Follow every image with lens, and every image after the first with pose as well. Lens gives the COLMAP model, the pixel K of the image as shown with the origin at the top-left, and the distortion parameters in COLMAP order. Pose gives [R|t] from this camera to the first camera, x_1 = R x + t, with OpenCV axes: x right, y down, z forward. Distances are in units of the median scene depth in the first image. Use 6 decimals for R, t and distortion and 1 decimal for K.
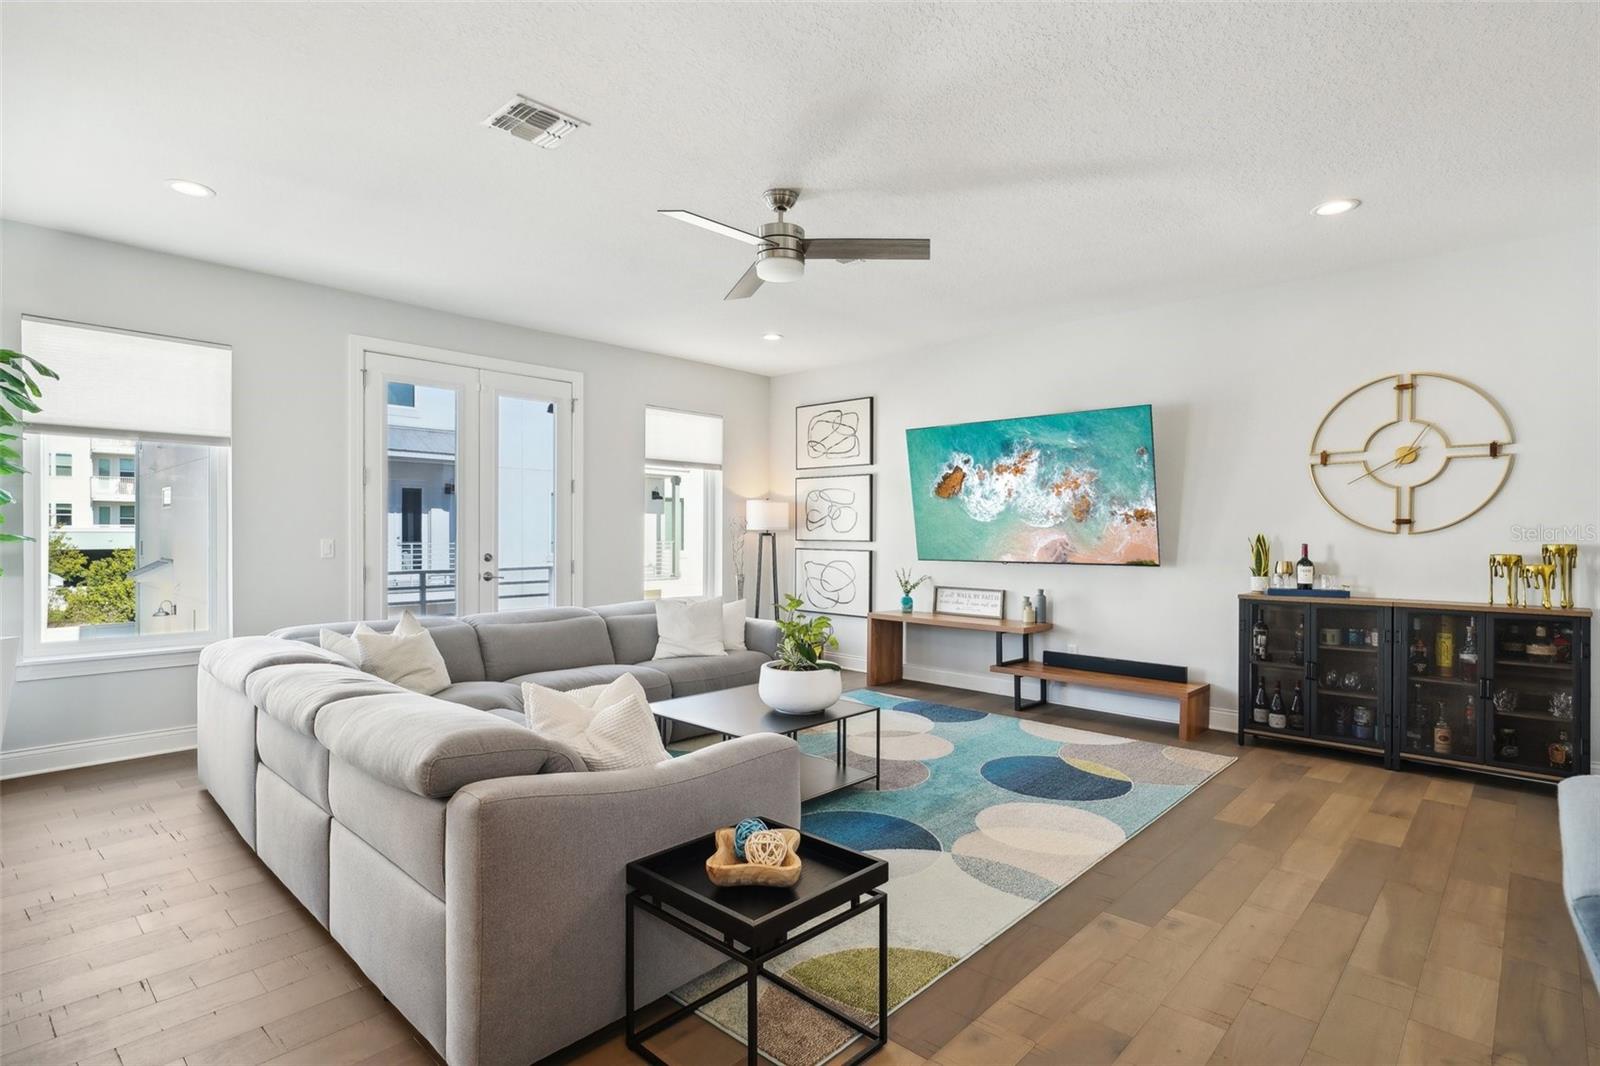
lens RADIAL K [[801.7, 0, 800.0], [0, 801.7, 533.0], [0, 0, 1]] dist [0.000515, 0.003323]
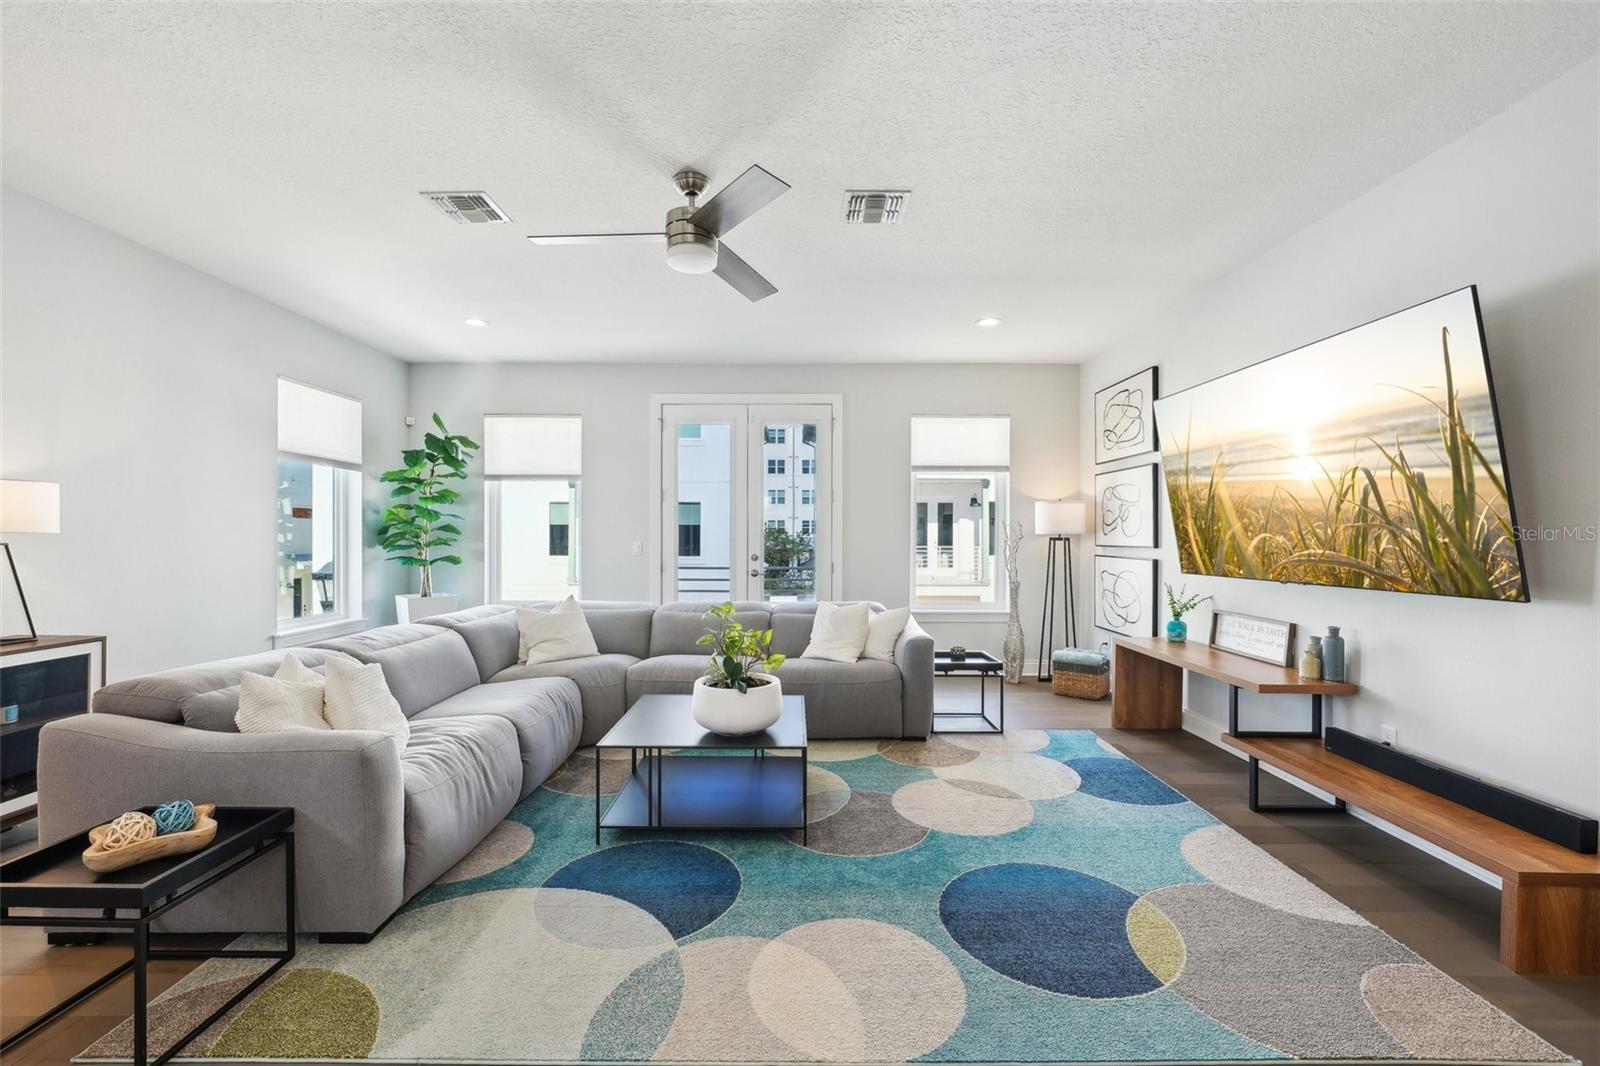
lens RADIAL K [[669.9, 0, 796.1], [0, 669.9, 535.9], [0, 0, 1]] dist [-0.010368, 0.000463]
pose [[0.679832, -0.002916, -0.733362, 0.395133], [-0.000285, 0.999991, -0.004240, 0.001951], [0.733368, 0.003091, 0.679825, 0.343562]]
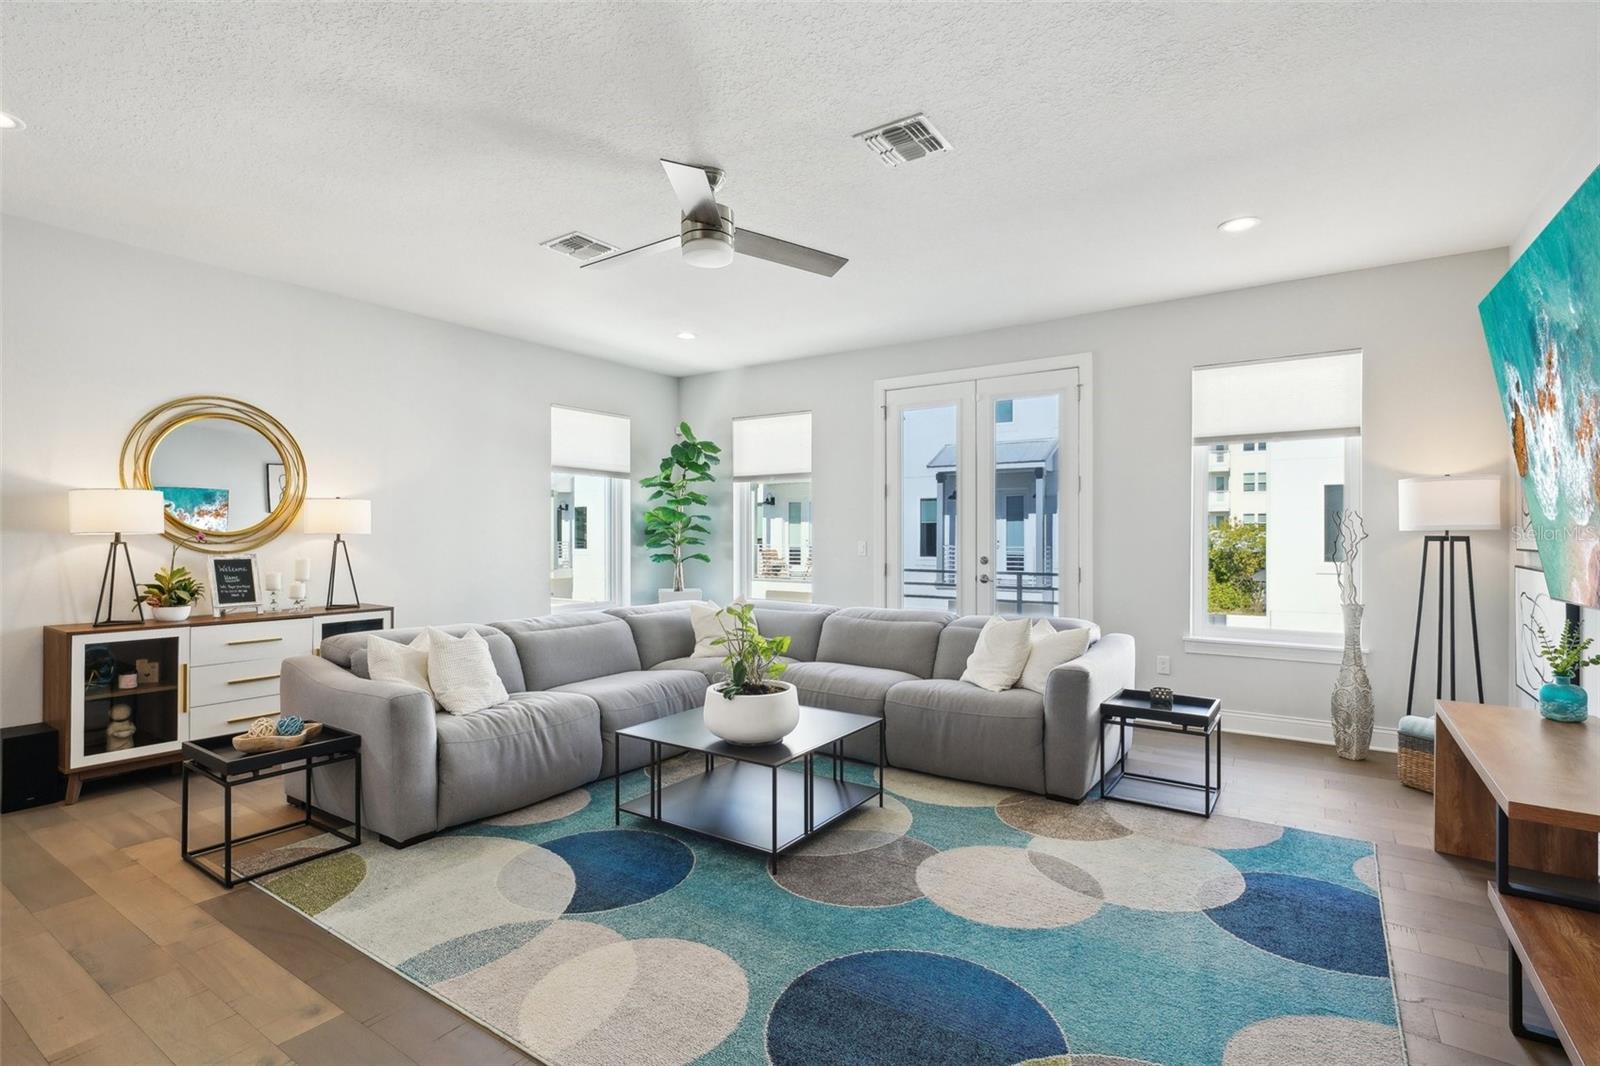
lens RADIAL K [[764.8, 0, 791.0], [0, 764.8, 535.3], [0, 0, 1]] dist [0.000531, 0.000743]
pose [[0.142847, -0.003996, -0.989737, 0.537544], [-0.000782, 0.999991, -0.004150, 0.002513], [0.989745, 0.001366, 0.142842, 0.600835]]
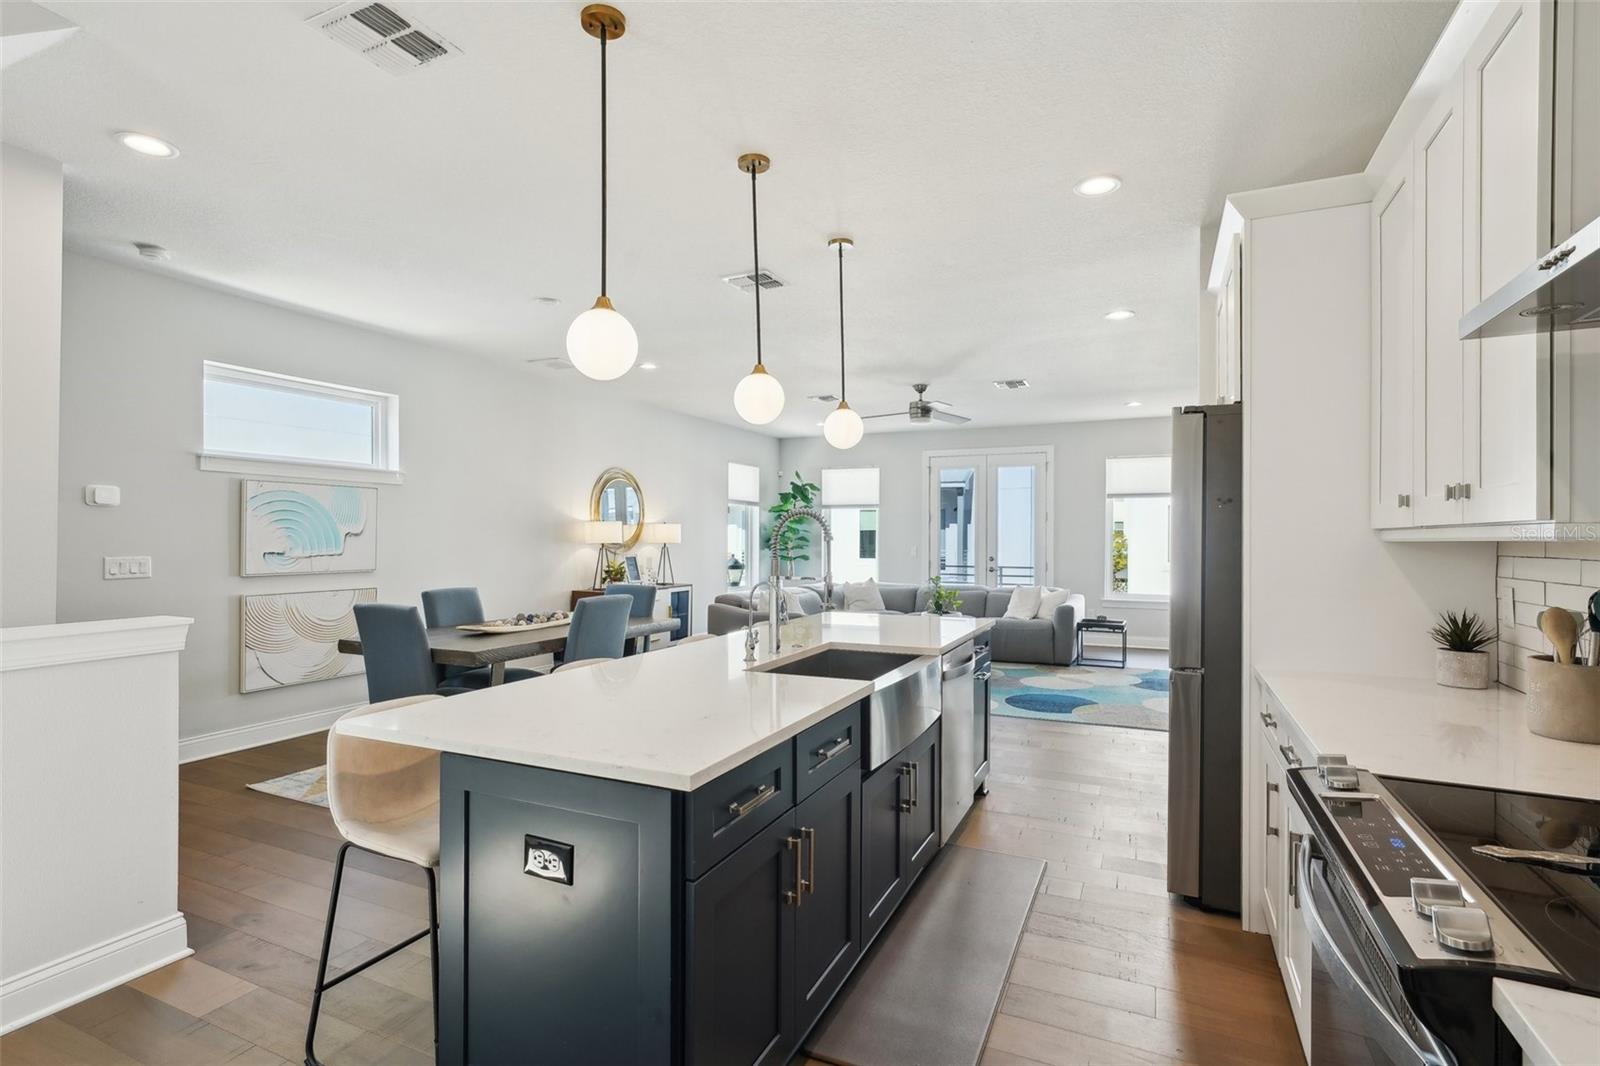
lens RADIAL K [[784.9, 0, 778.7], [0, 784.9, 536.7], [0, 0, 1]] dist [0.000697, 0.000185]
pose [[0.287340, -0.003343, -0.957823, 1.141993], [-0.005643, 0.999971, -0.005183, -0.007350], [0.957812, 0.006894, 0.287313, 0.032547]]
